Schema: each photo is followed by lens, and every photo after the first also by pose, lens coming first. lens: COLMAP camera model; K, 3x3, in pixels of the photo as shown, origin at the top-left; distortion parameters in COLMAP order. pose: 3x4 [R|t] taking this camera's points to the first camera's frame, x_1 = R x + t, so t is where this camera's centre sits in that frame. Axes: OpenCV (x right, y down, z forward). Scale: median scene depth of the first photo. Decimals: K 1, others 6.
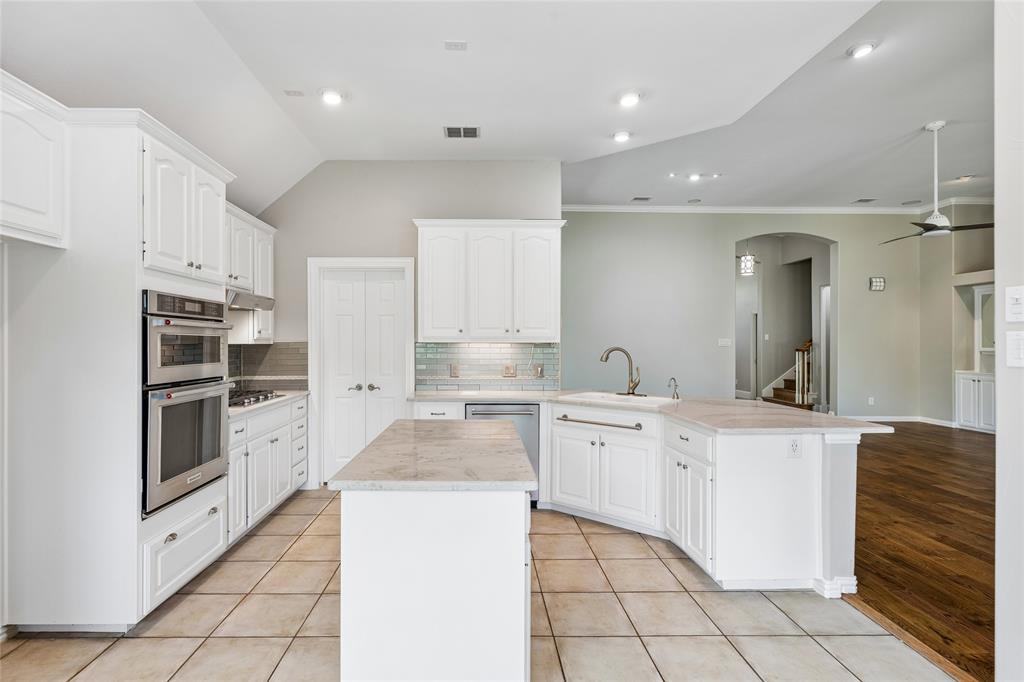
lens RADIAL K [[488.8, 0, 509.8], [0, 488.8, 341.1], [0, 0, 1]] dist [0.002242, -0.000177]
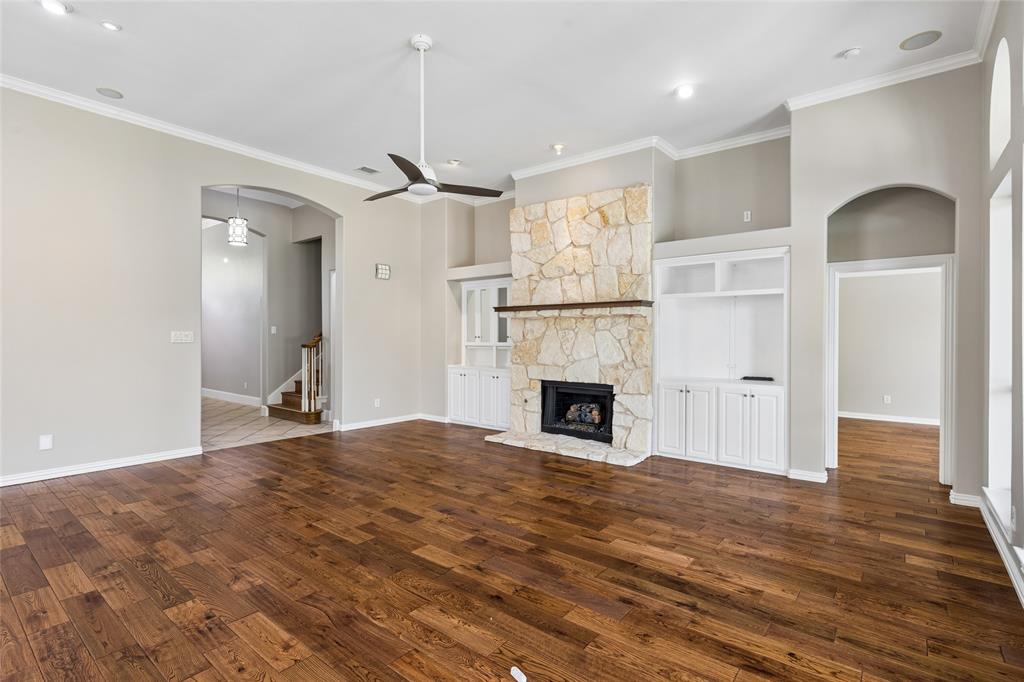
lens RADIAL K [[488.8, 0, 512.8], [0, 488.8, 340.0], [0, 0, 1]] dist [0.002242, -0.000177]
pose [[0.652013, -0.004086, 0.758197, 0.220199], [-0.002471, 0.999969, 0.007514, 0.001438], [-0.758204, -0.006773, 0.651982, 0.228556]]
